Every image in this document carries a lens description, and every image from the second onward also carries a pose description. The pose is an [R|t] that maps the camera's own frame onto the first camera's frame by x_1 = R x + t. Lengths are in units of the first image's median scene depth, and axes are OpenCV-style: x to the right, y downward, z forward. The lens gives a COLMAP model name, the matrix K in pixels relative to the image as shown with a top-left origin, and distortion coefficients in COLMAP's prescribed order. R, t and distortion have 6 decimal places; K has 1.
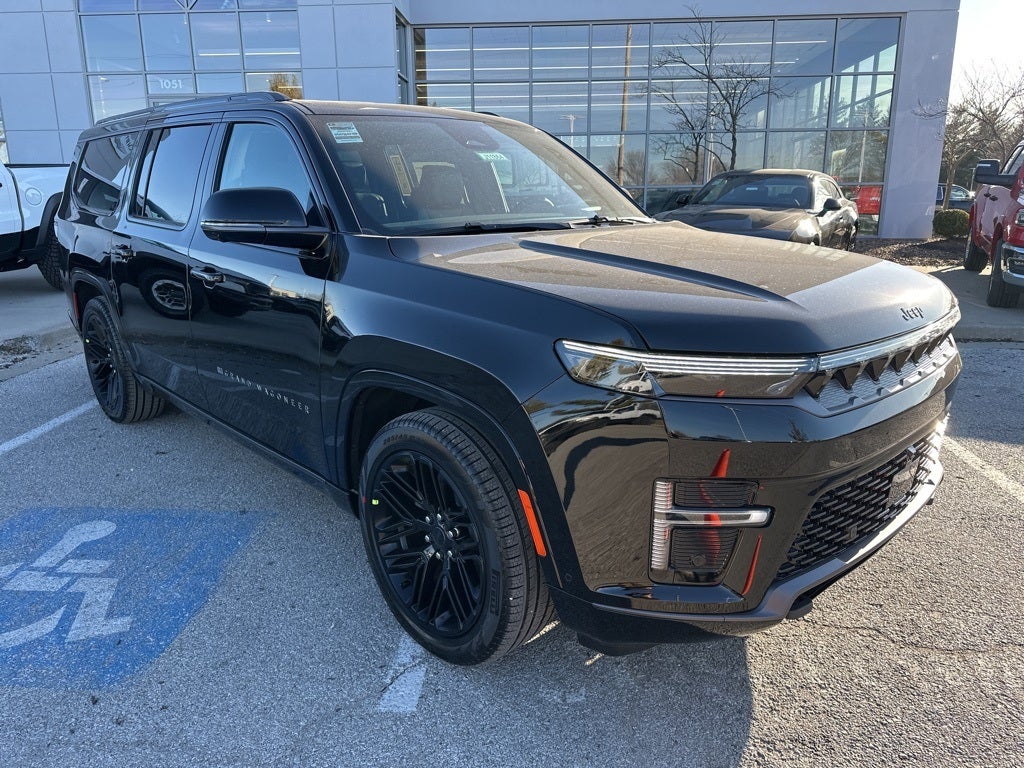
lens RADIAL K [[720.4, 0, 520.1], [0, 720.4, 381.2], [0, 0, 1]] dist [0.017209, -0.020804]
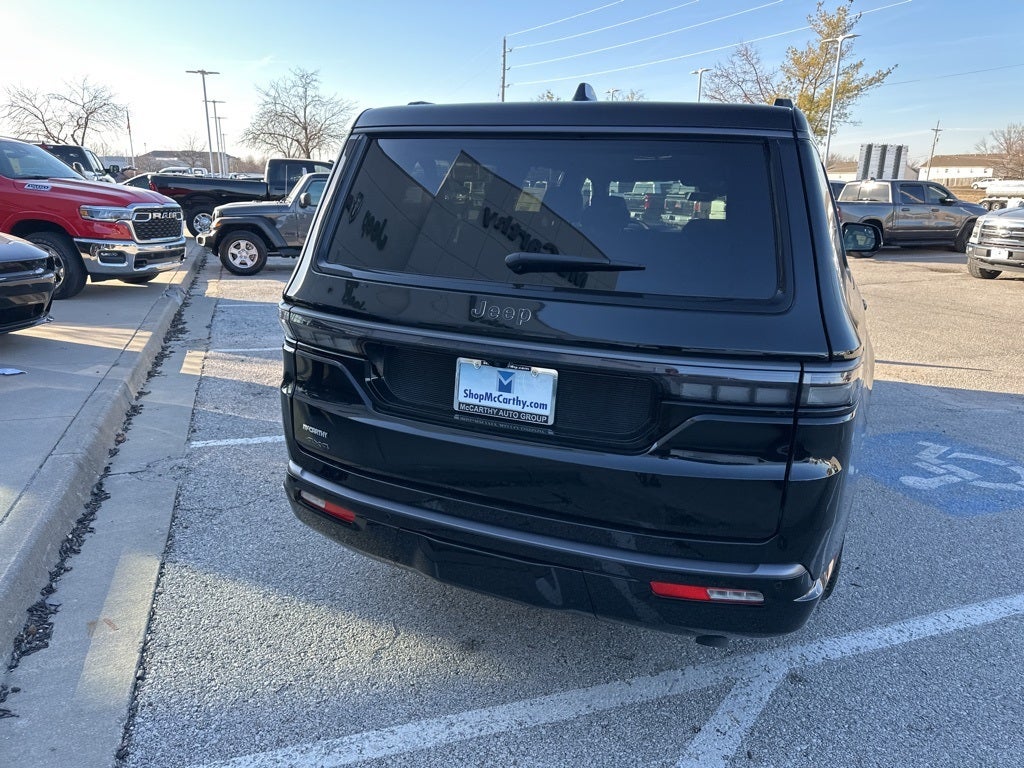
lens RADIAL K [[720.4, 0, 511.8], [0, 720.4, 380.2], [0, 0, 1]] dist [0.017209, -0.020804]
pose [[-0.398264, -0.247010, 0.883387, -1.770168], [0.203124, 0.915401, 0.347538, -0.729665], [-0.894498, 0.317849, -0.314398, 2.516678]]
